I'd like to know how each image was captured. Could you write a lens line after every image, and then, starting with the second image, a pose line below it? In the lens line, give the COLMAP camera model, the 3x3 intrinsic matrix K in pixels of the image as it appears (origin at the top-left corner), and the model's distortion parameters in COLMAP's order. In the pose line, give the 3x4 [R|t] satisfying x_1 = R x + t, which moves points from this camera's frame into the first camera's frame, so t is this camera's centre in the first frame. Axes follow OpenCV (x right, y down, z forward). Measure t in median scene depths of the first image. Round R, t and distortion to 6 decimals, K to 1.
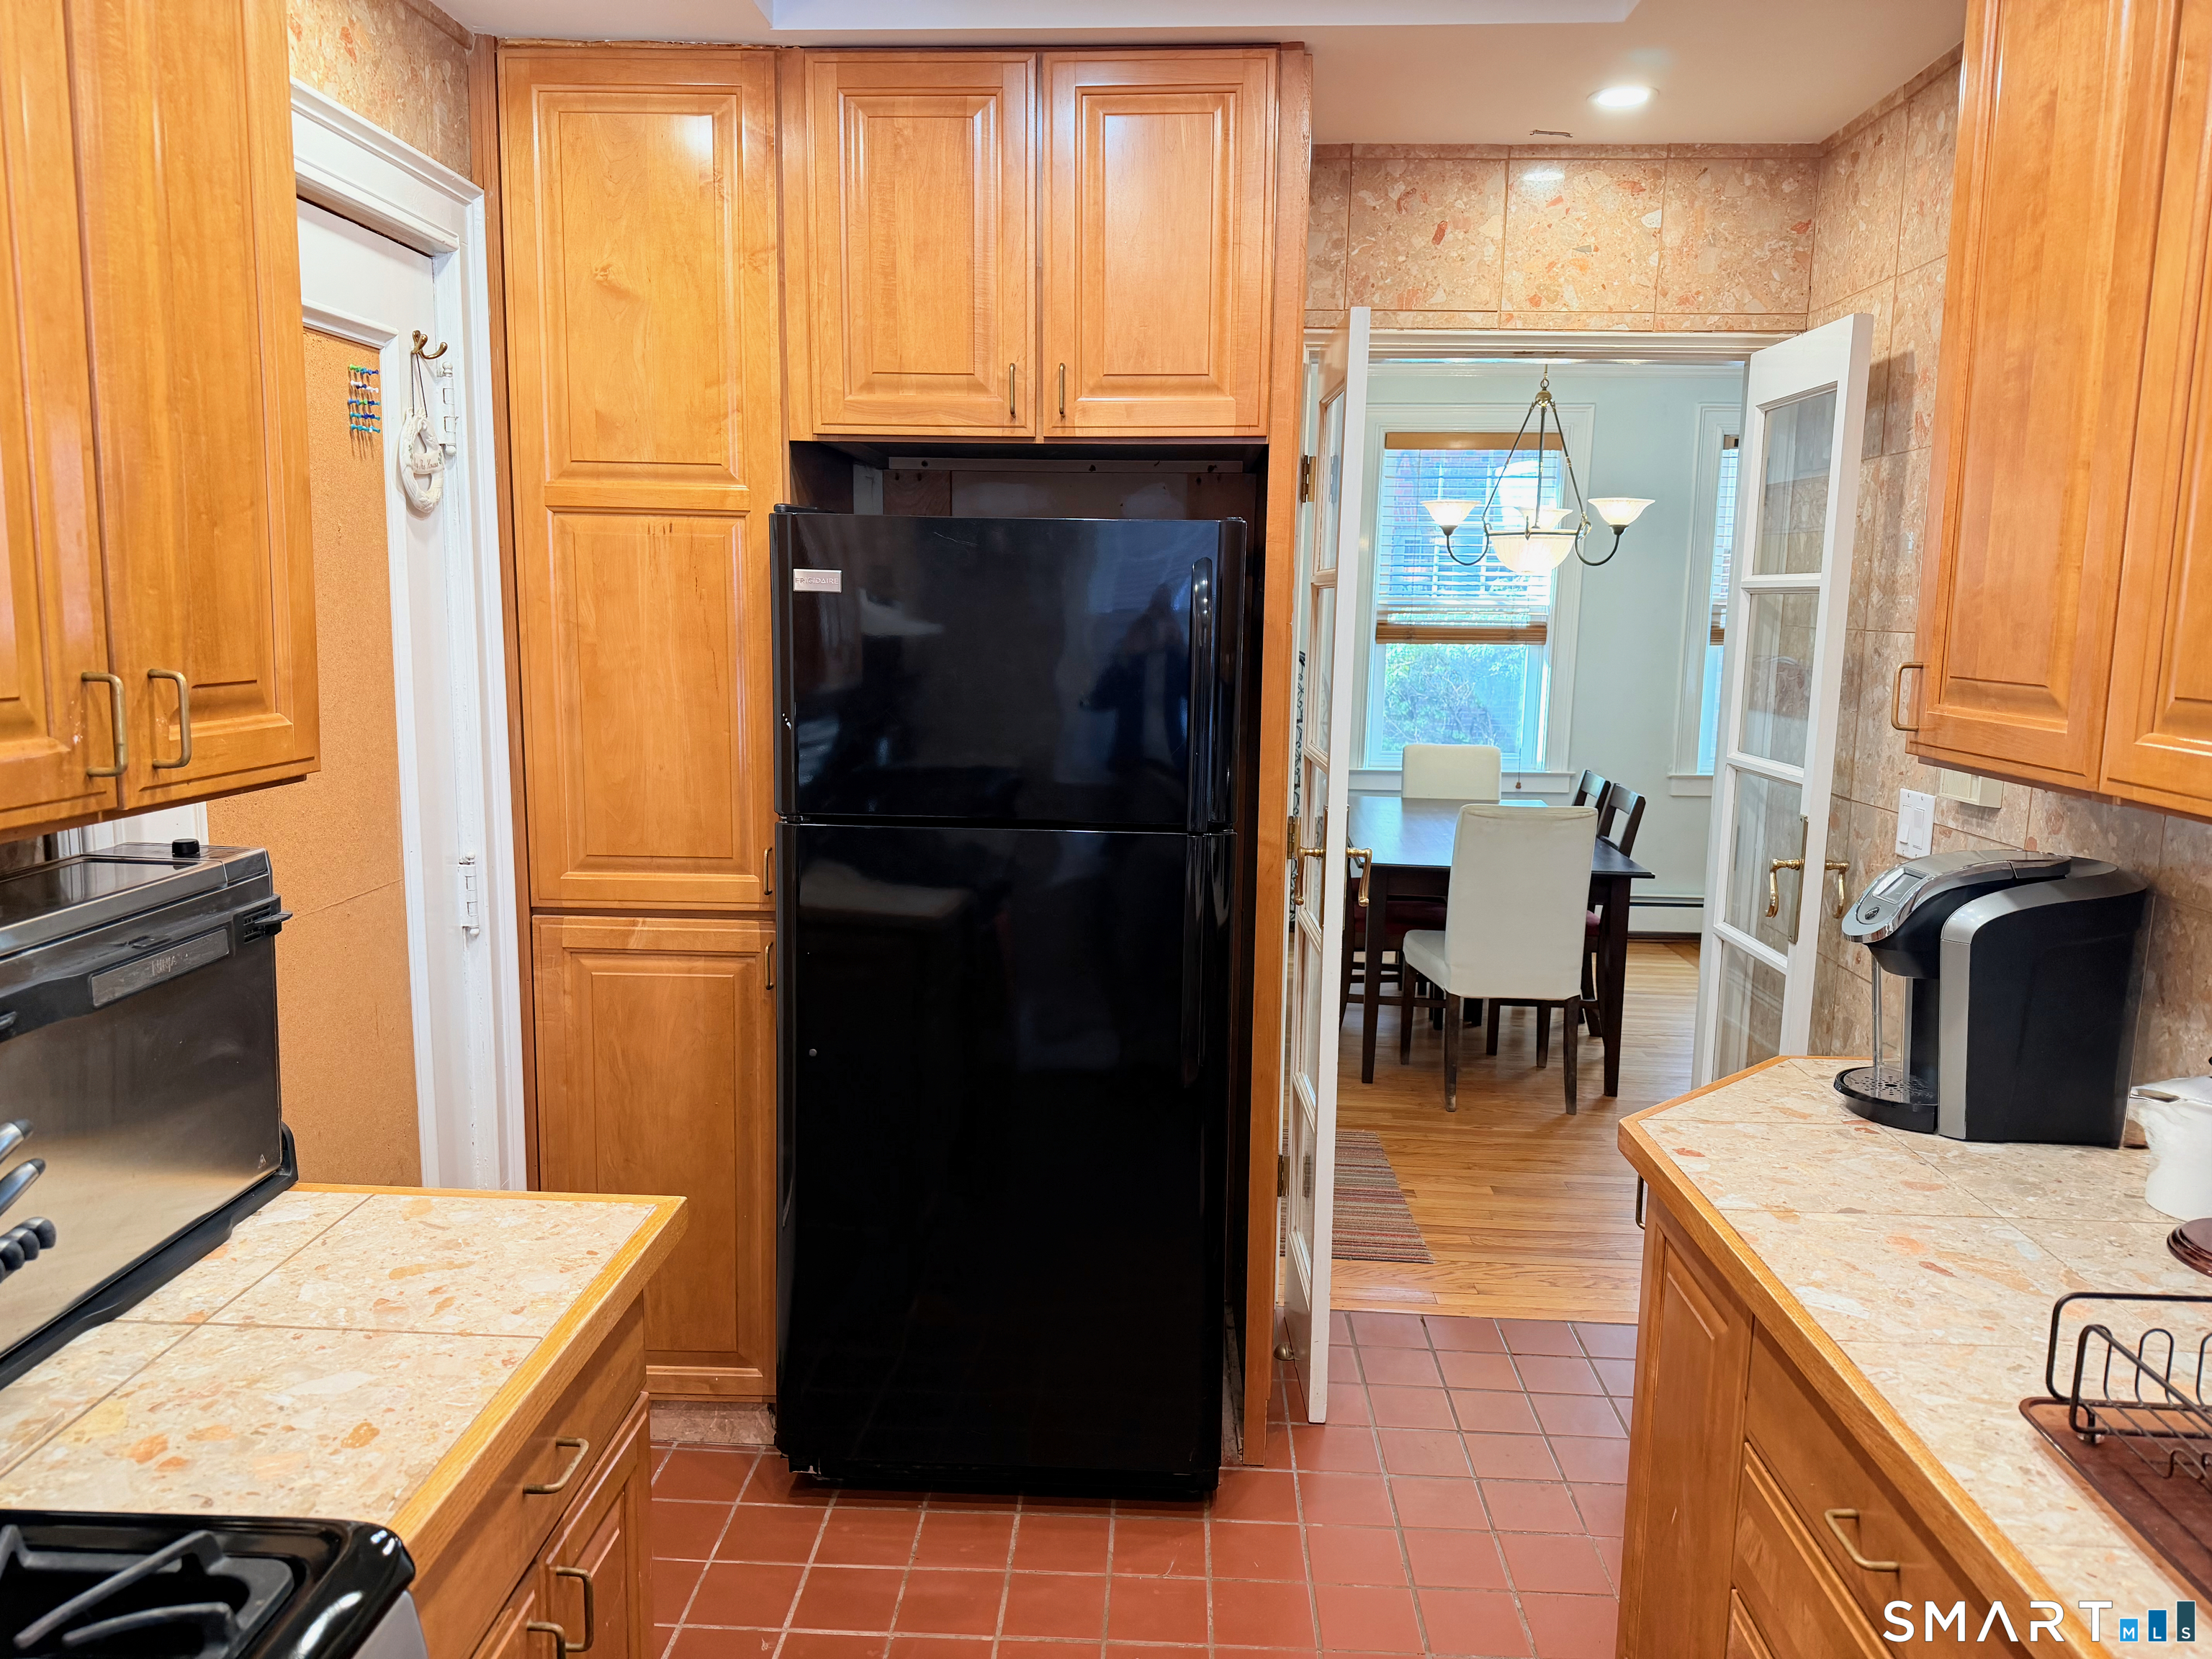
lens RADIAL K [[1561.6, 0, 1096.7], [0, 1561.6, 835.9], [0, 0, 1]] dist [0.053085, -0.065625]
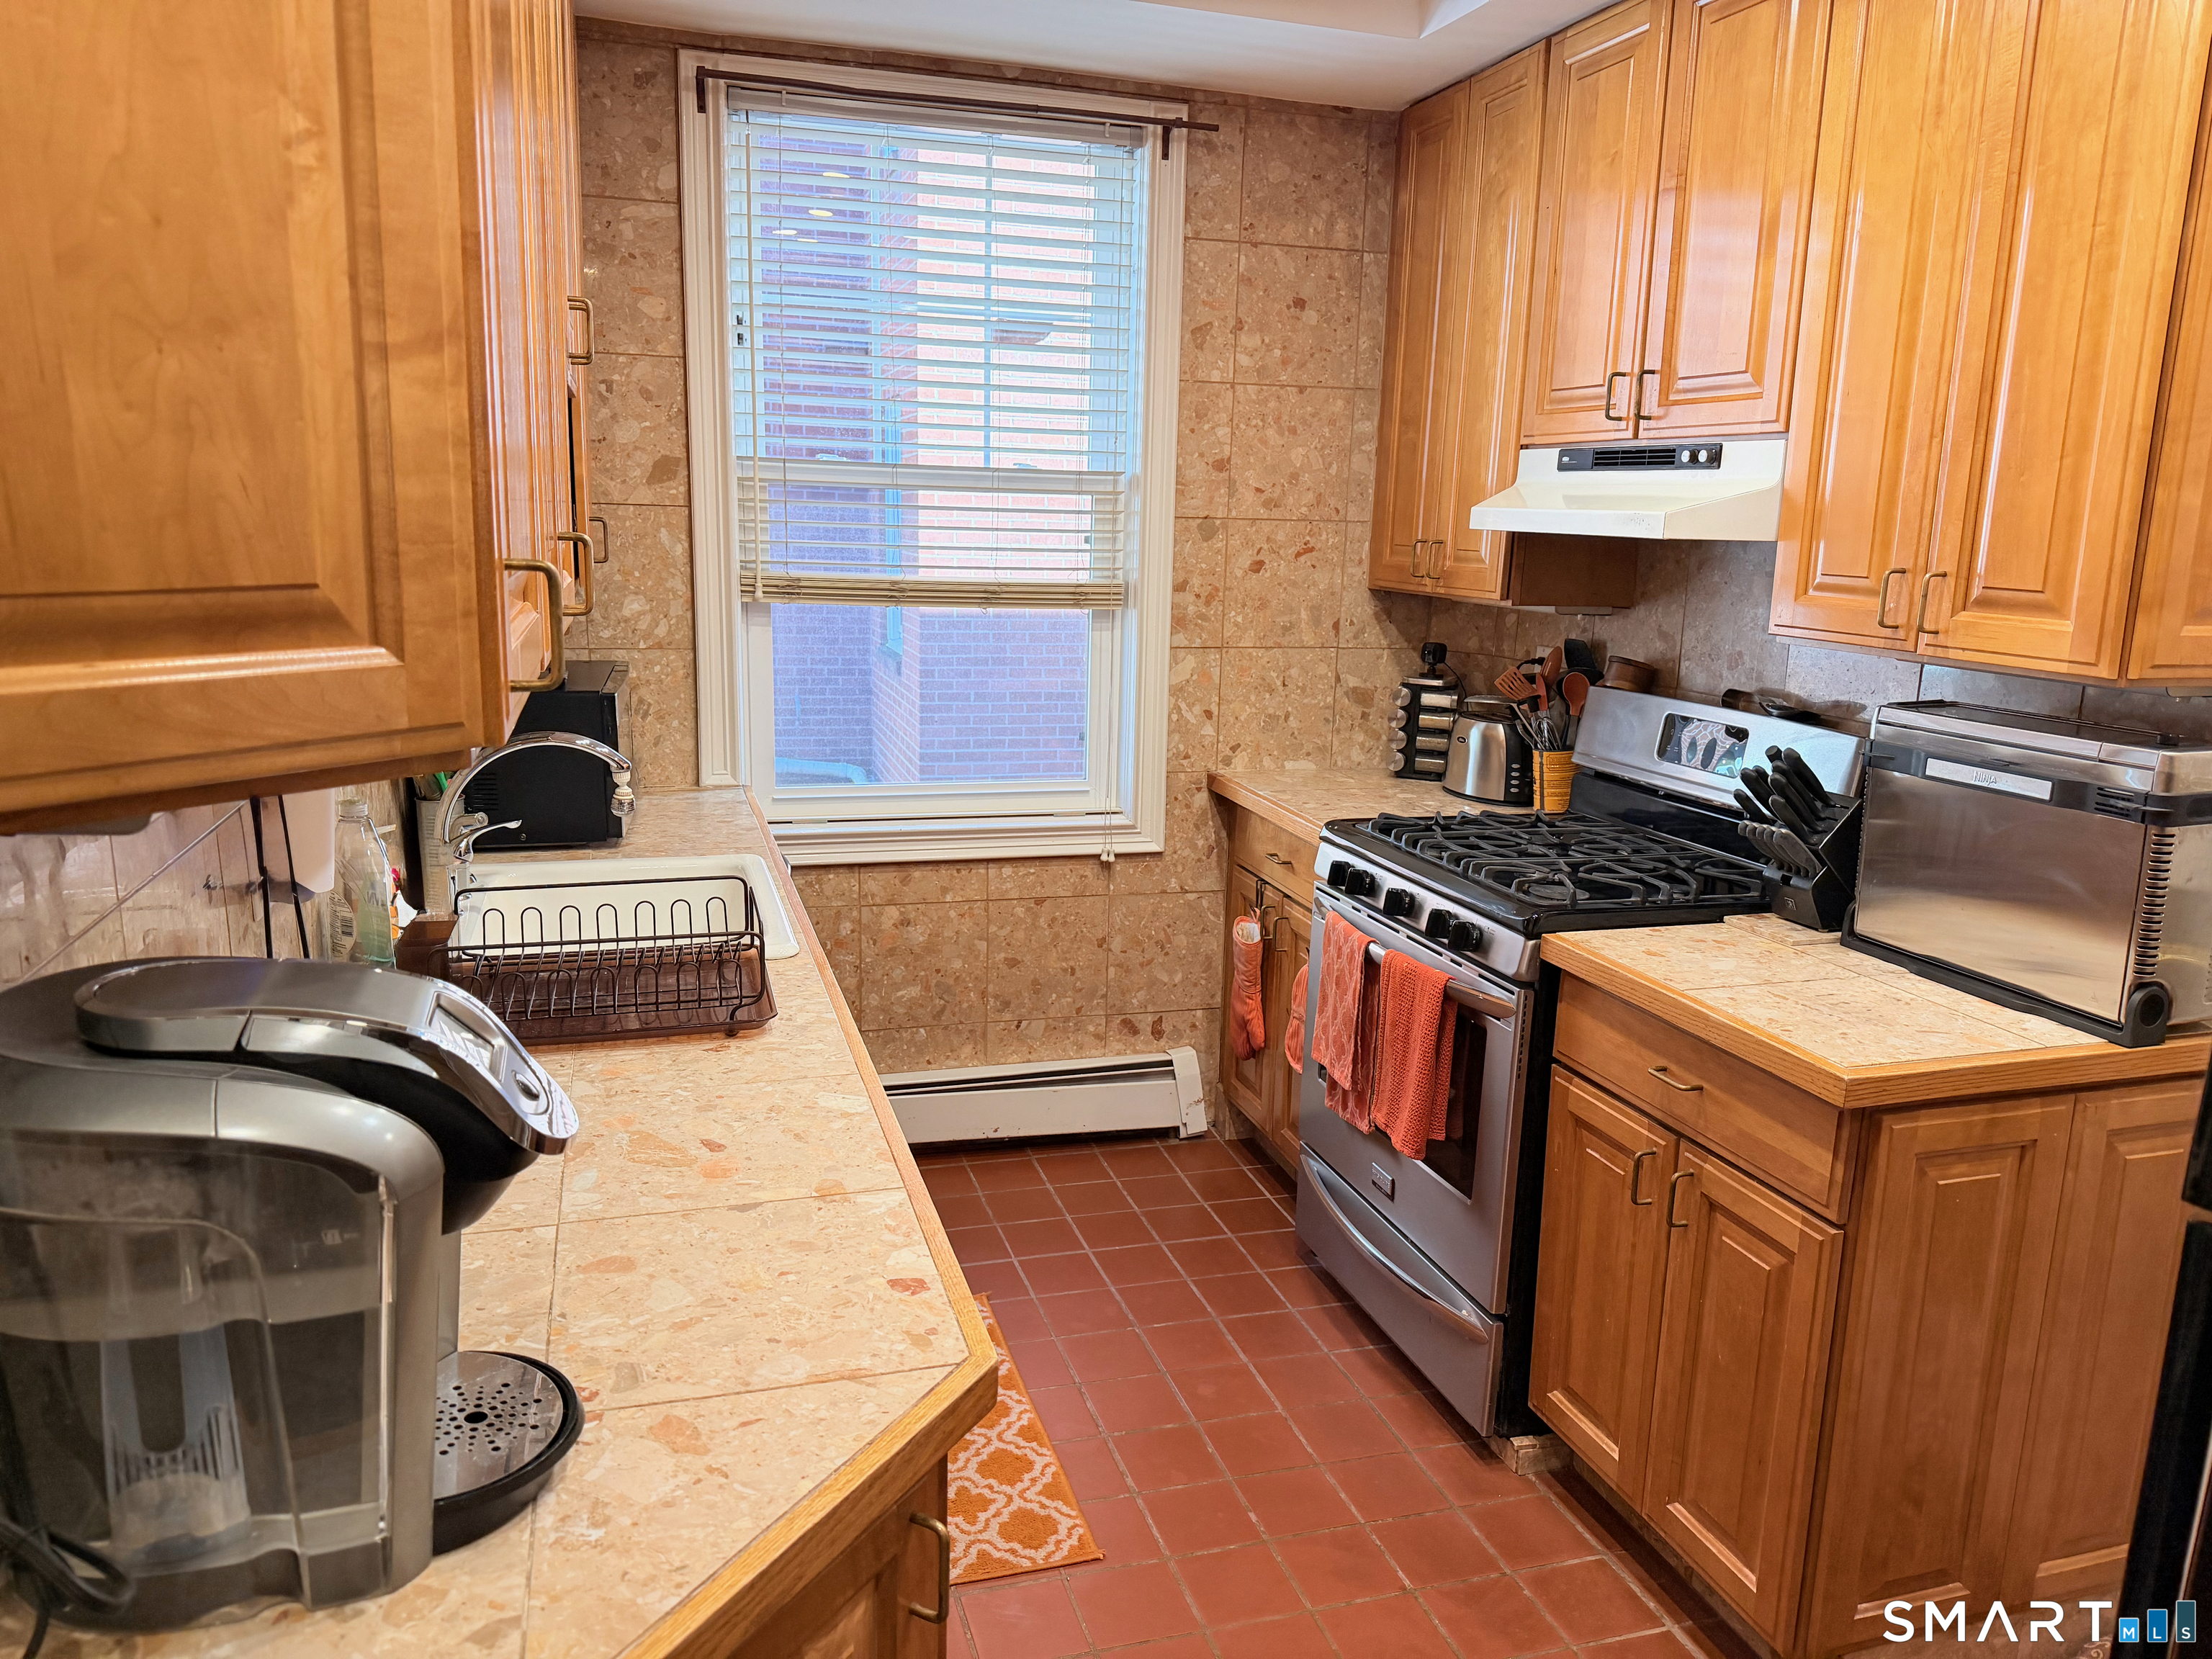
lens RADIAL K [[1561.6, 0, 1109.4], [0, 1561.6, 825.9], [0, 0, 1]] dist [0.053085, -0.065625]
pose [[-0.941069, 0.021697, -0.337519, 0.578414], [-0.096184, 0.939566, 0.328578, -0.240090], [0.324250, 0.341679, -0.882110, 1.736543]]
